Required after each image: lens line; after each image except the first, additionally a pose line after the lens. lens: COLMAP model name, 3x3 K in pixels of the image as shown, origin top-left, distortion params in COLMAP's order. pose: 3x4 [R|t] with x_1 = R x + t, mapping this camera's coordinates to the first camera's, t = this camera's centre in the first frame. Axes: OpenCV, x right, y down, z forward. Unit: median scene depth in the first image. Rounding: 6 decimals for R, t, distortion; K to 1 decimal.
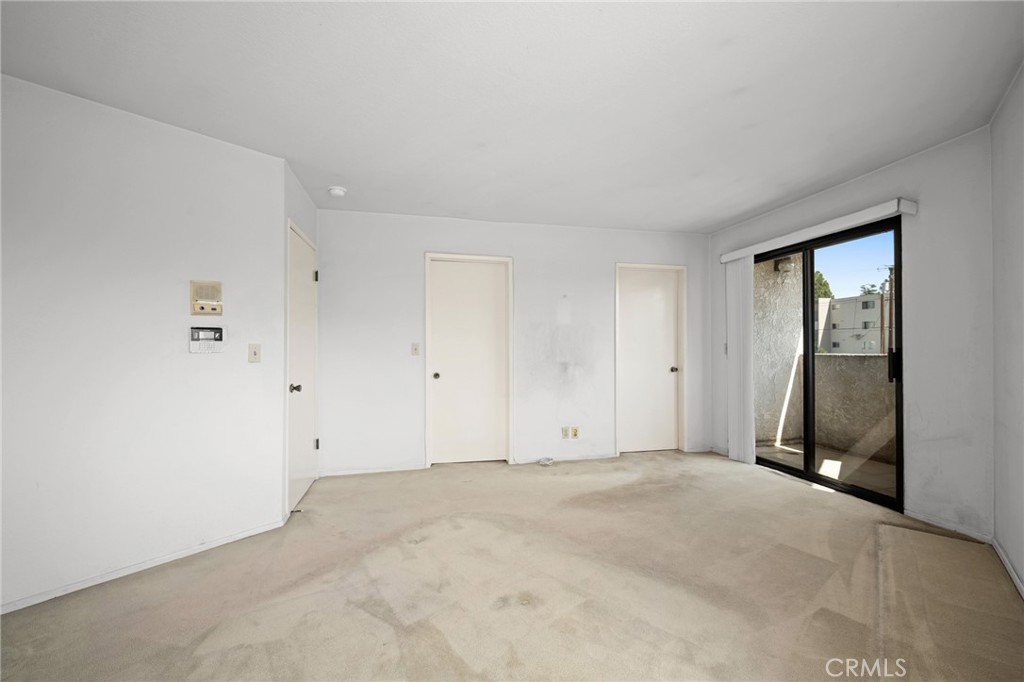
lens RADIAL K [[418.6, 0, 516.4], [0, 418.6, 346.5], [0, 0, 1]] dist [-0.001818, -0.000169]
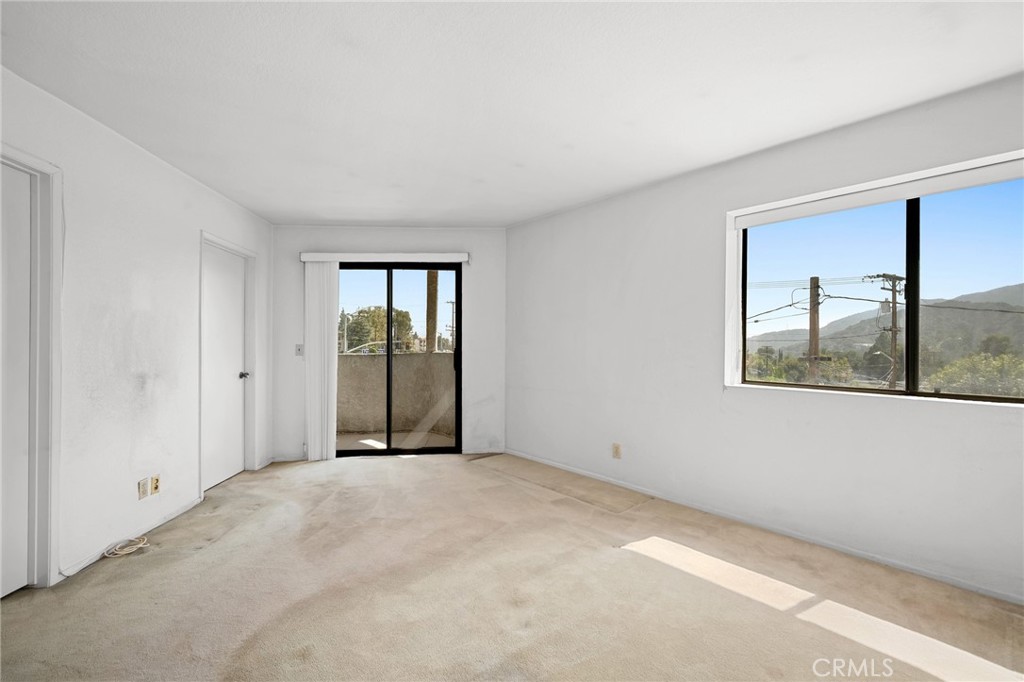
lens RADIAL K [[418.6, 0, 515.2], [0, 418.6, 350.8], [0, 0, 1]] dist [-0.001818, -0.000169]
pose [[0.169144, -0.007955, 0.985559, -0.406580], [0.006334, 0.999956, 0.006984, 0.004050], [-0.985571, 0.005062, 0.169187, 0.374644]]
